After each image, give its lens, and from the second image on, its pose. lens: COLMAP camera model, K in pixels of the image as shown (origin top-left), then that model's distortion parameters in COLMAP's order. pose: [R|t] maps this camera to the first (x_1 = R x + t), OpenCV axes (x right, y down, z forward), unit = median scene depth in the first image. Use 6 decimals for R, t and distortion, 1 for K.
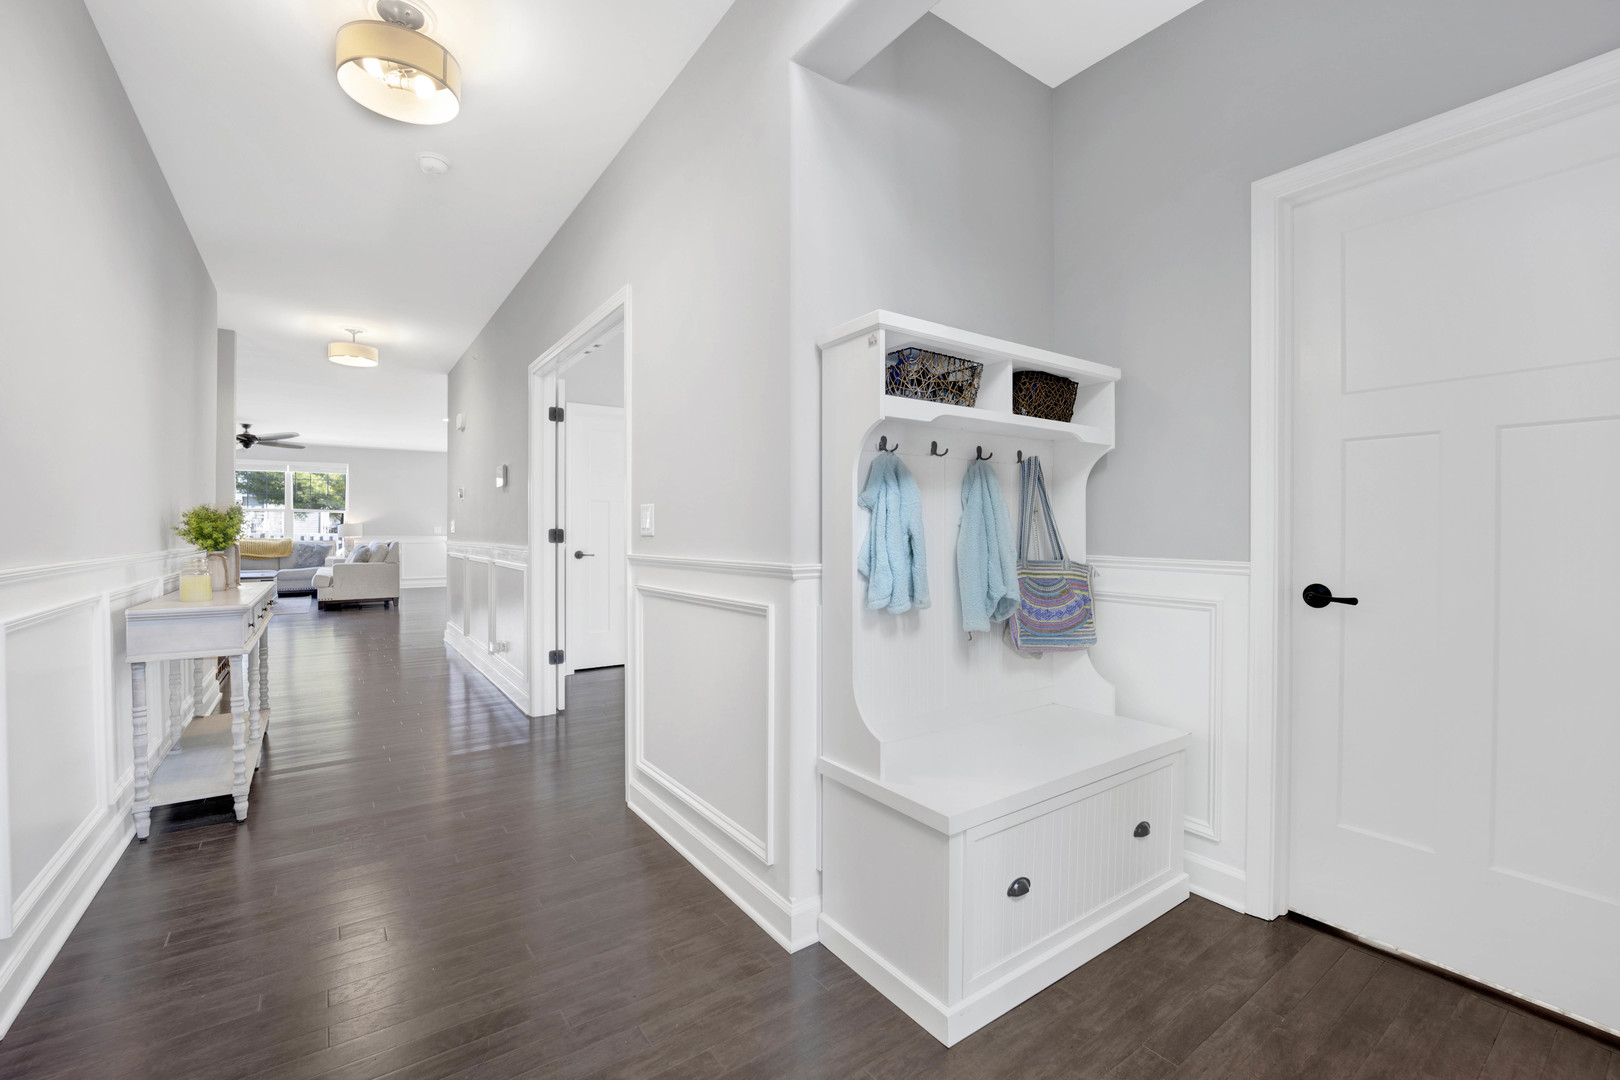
lens RADIAL K [[673.7, 0, 810.7], [0, 673.7, 534.5], [0, 0, 1]] dist [-0.010248, -0.000291]
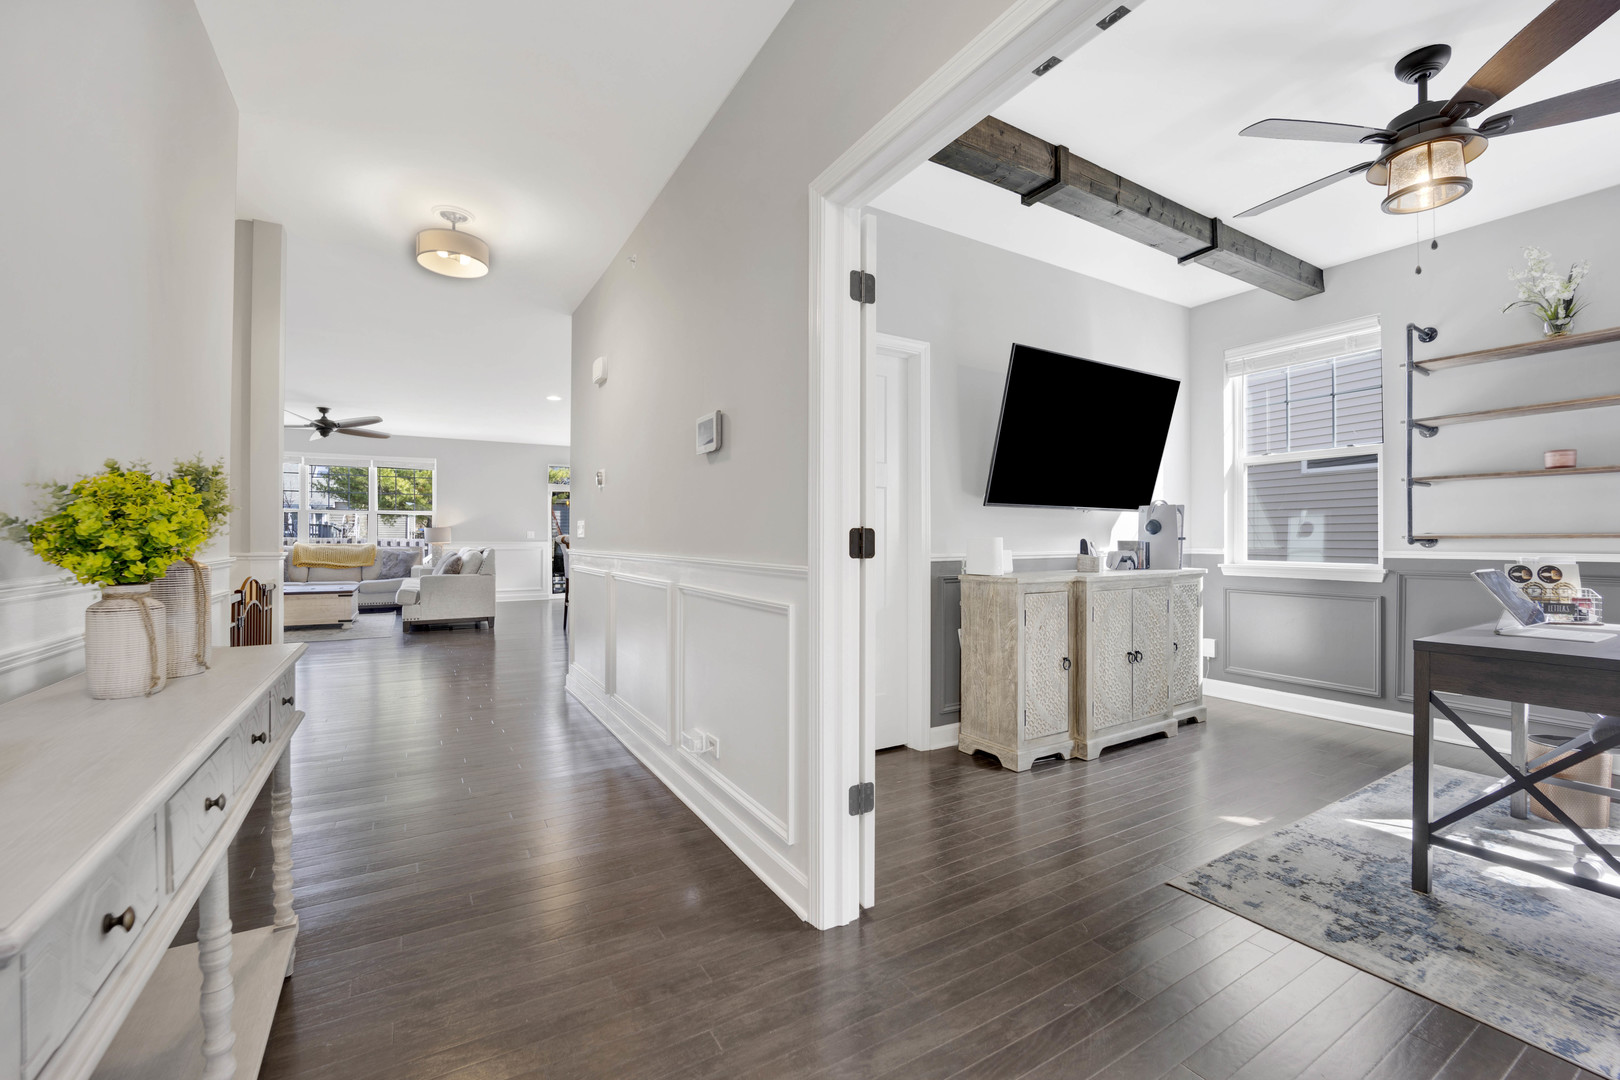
lens RADIAL K [[628.8, 0, 759.5], [0, 628.8, 538.3], [0, 0, 1]] dist [-0.011964, -0.000105]
pose [[0.992650, 0.001352, -0.121012, -0.203687], [-0.001808, 0.999992, -0.003661, 0.000054], [0.121006, 0.003853, 0.992644, 0.283611]]
